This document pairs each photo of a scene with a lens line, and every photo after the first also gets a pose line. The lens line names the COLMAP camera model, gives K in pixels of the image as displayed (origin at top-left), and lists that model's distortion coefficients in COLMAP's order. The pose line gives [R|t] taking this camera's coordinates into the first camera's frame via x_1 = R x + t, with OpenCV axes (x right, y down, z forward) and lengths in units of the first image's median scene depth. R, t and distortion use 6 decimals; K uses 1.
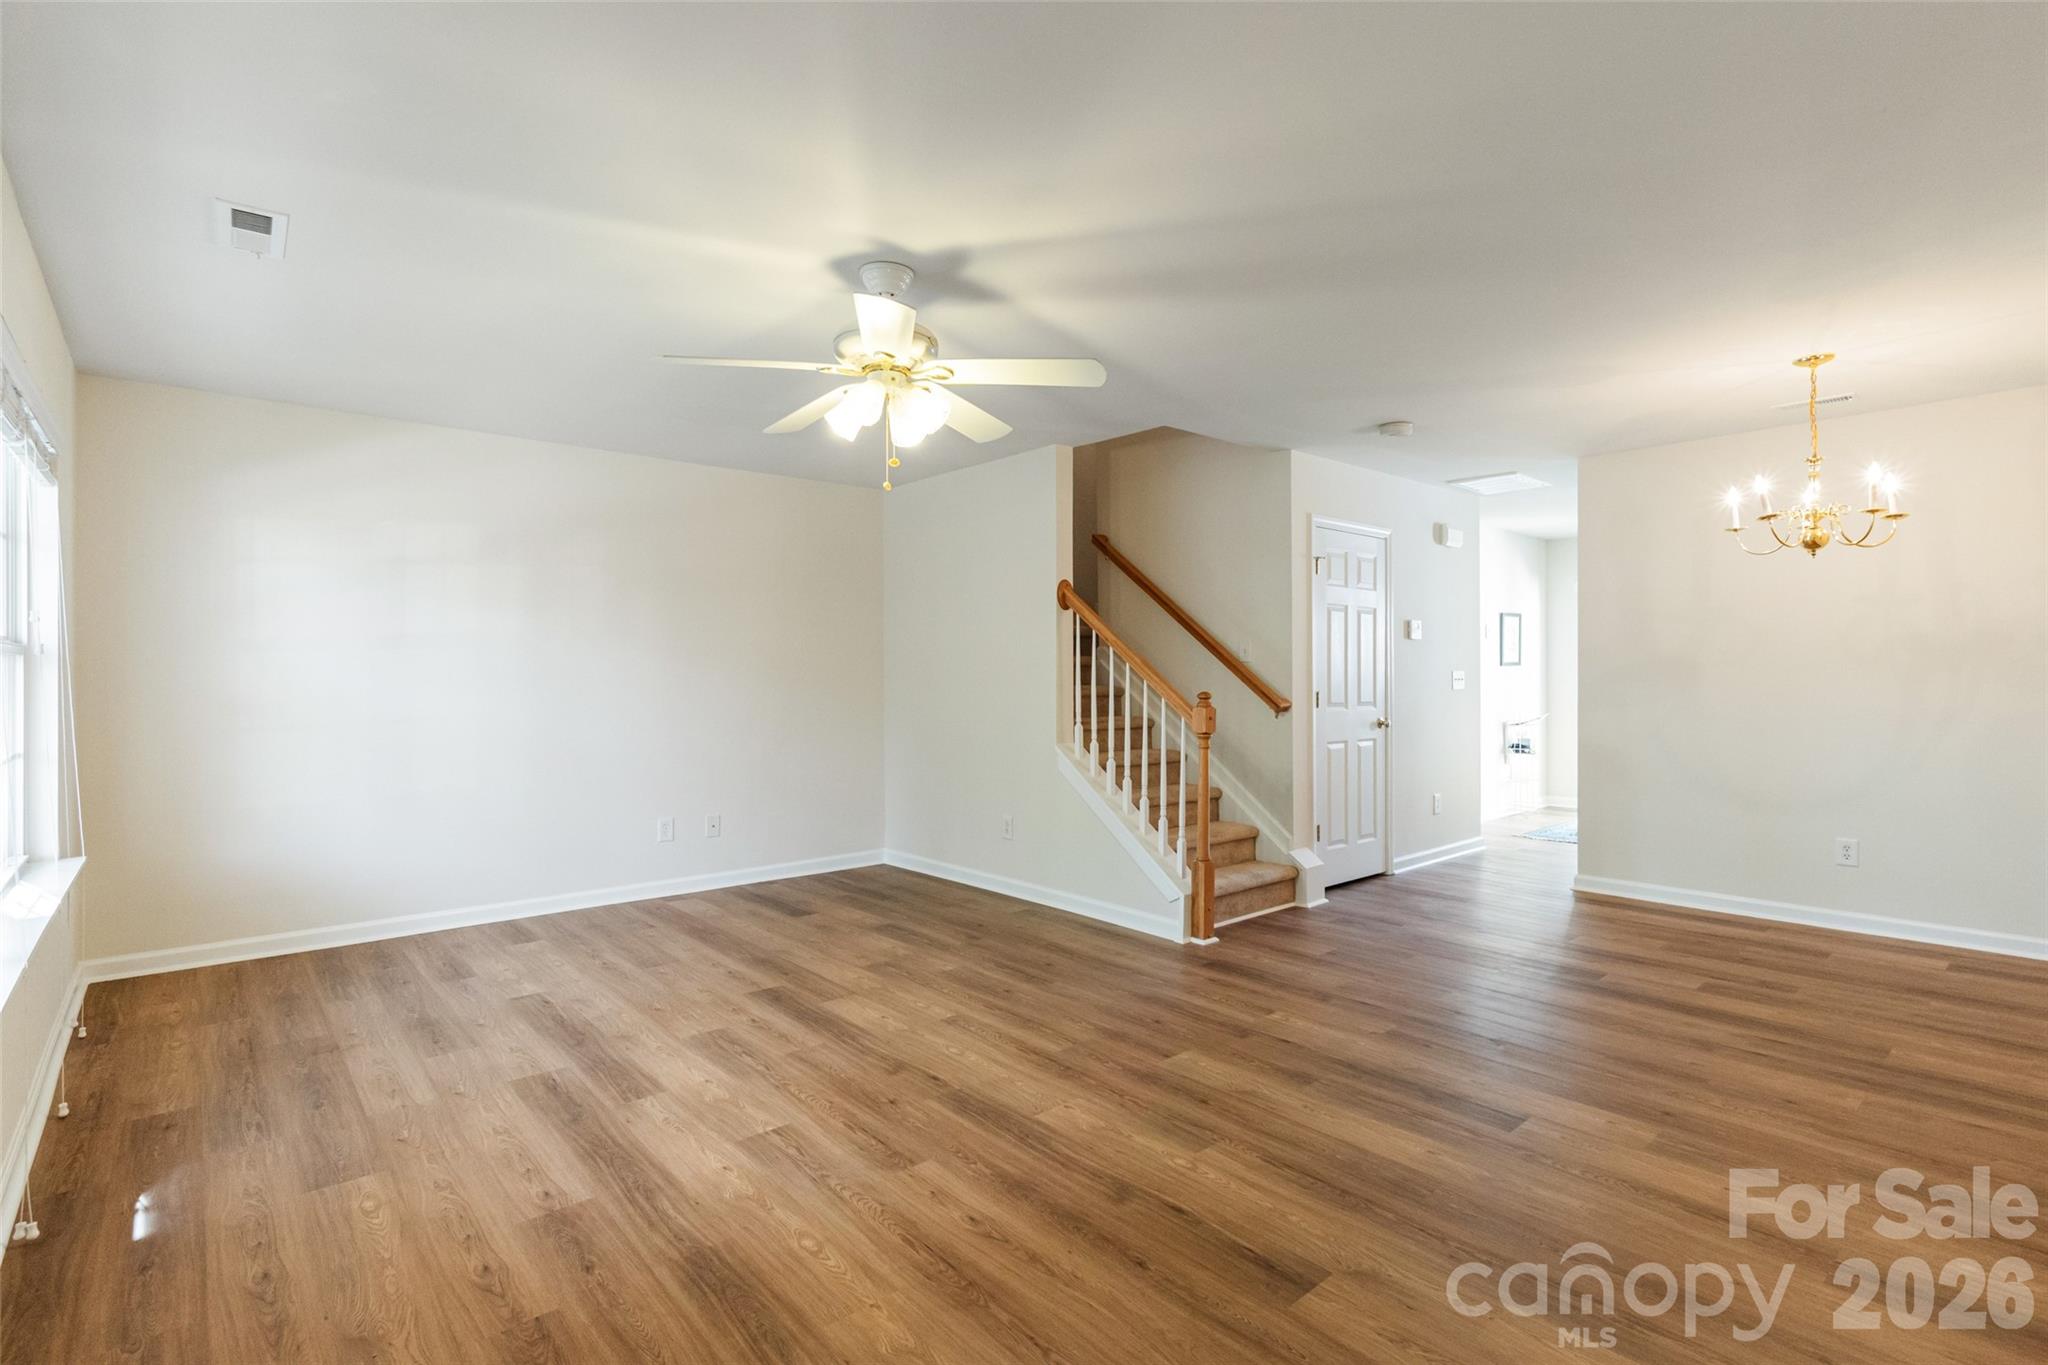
lens RADIAL K [[959.7, 0, 1028.2], [0, 959.7, 669.9], [0, 0, 1]] dist [-0.008072, 0.000330]
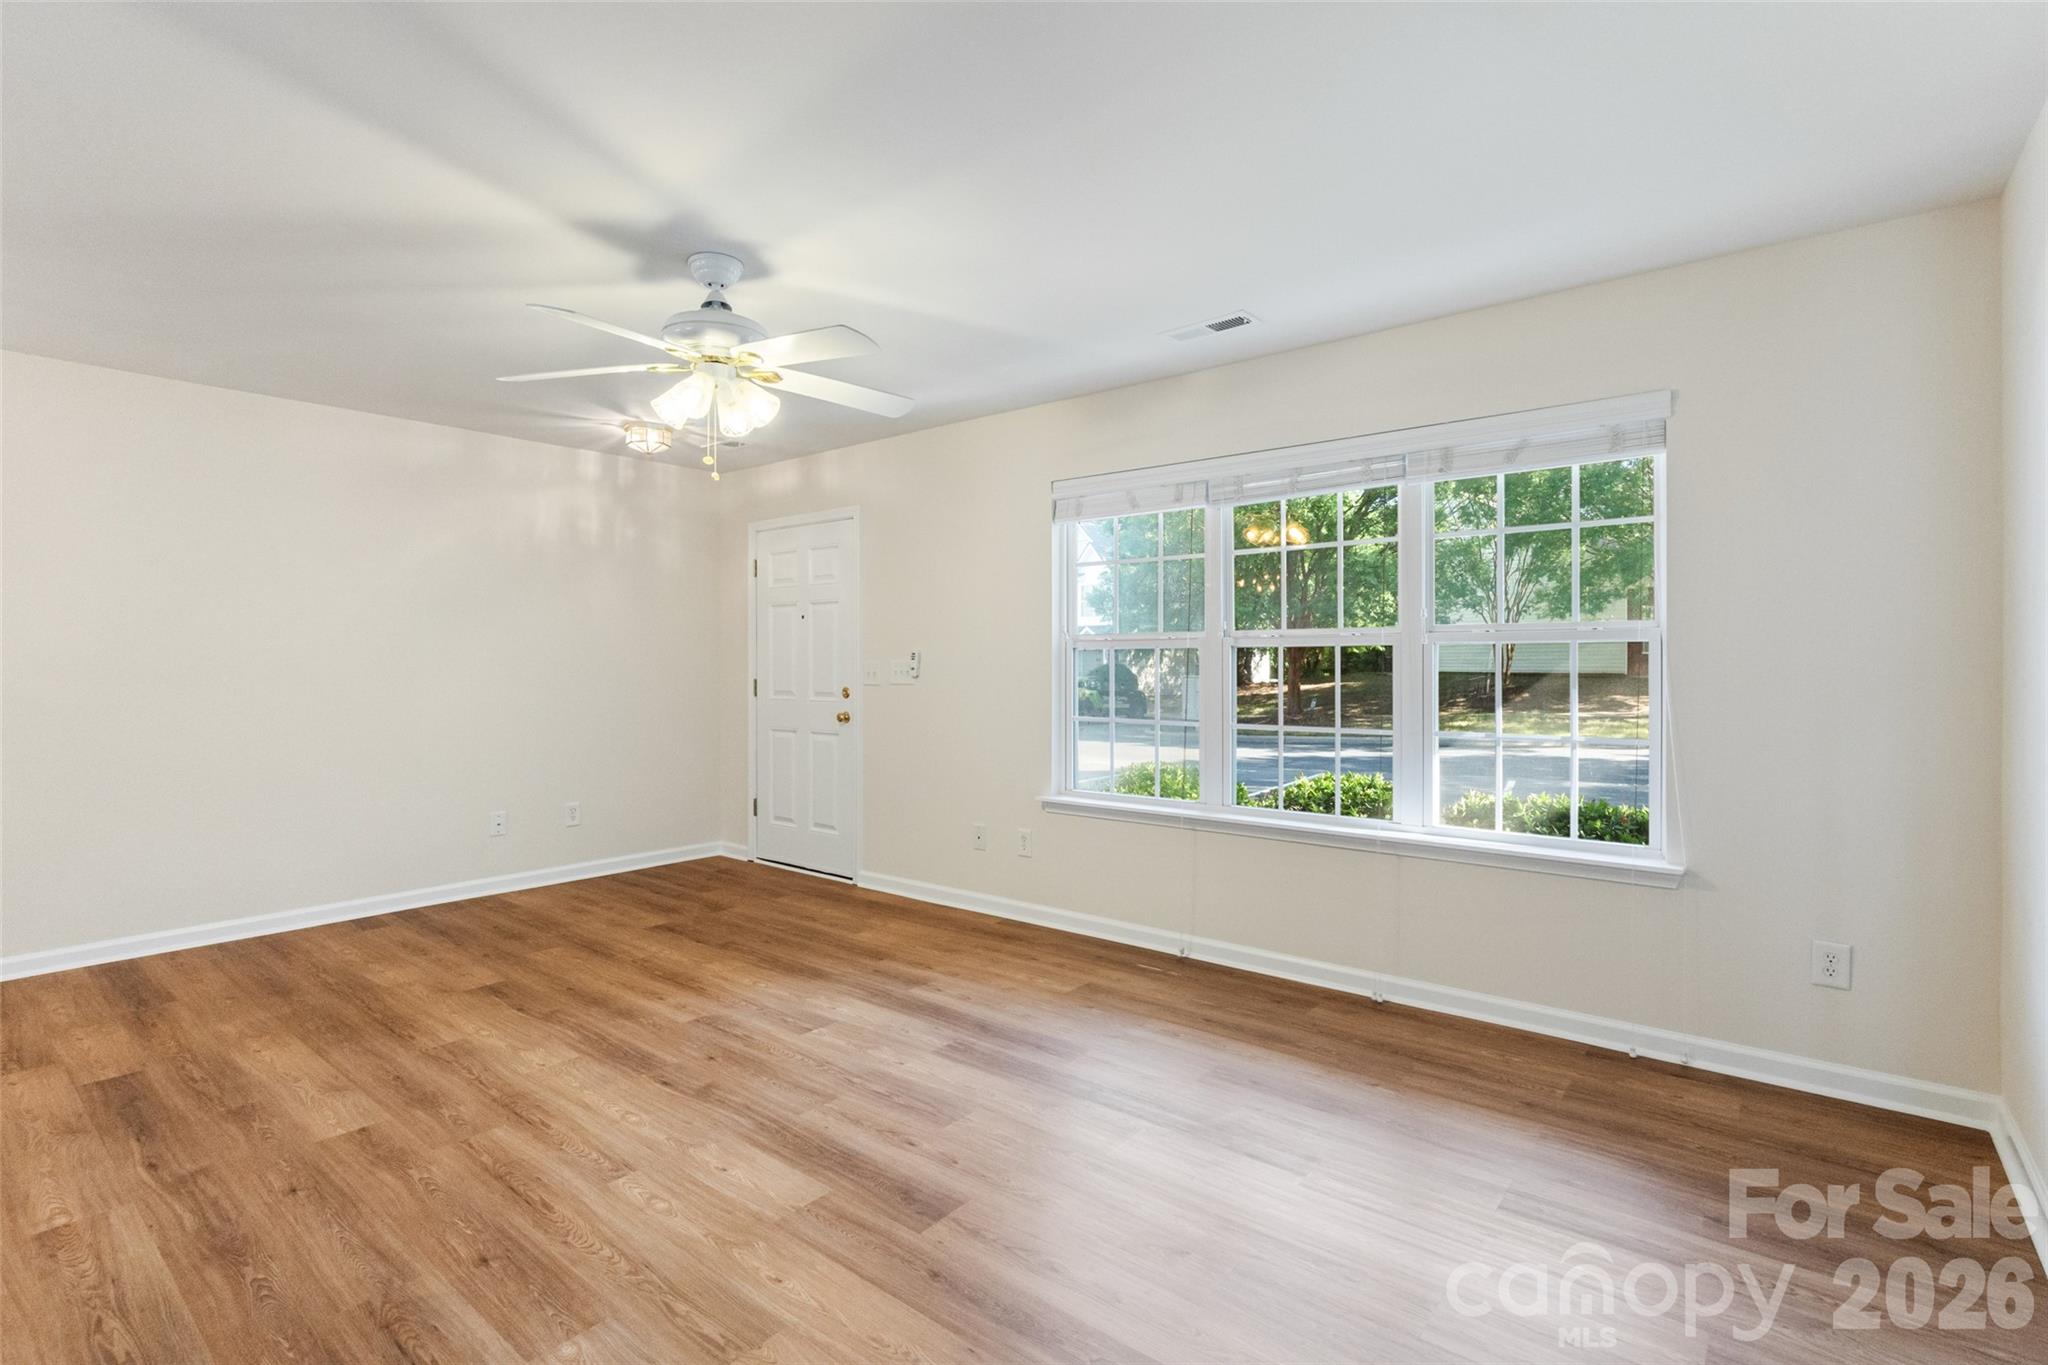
lens RADIAL K [[959.7, 0, 1016.8], [0, 959.7, 658.2], [0, 0, 1]] dist [-0.008072, 0.000330]
pose [[-0.986852, 0.002602, -0.161606, -0.247668], [0.004366, 0.999935, -0.010559, 0.011252], [0.161568, -0.011126, -0.986799, 1.708226]]
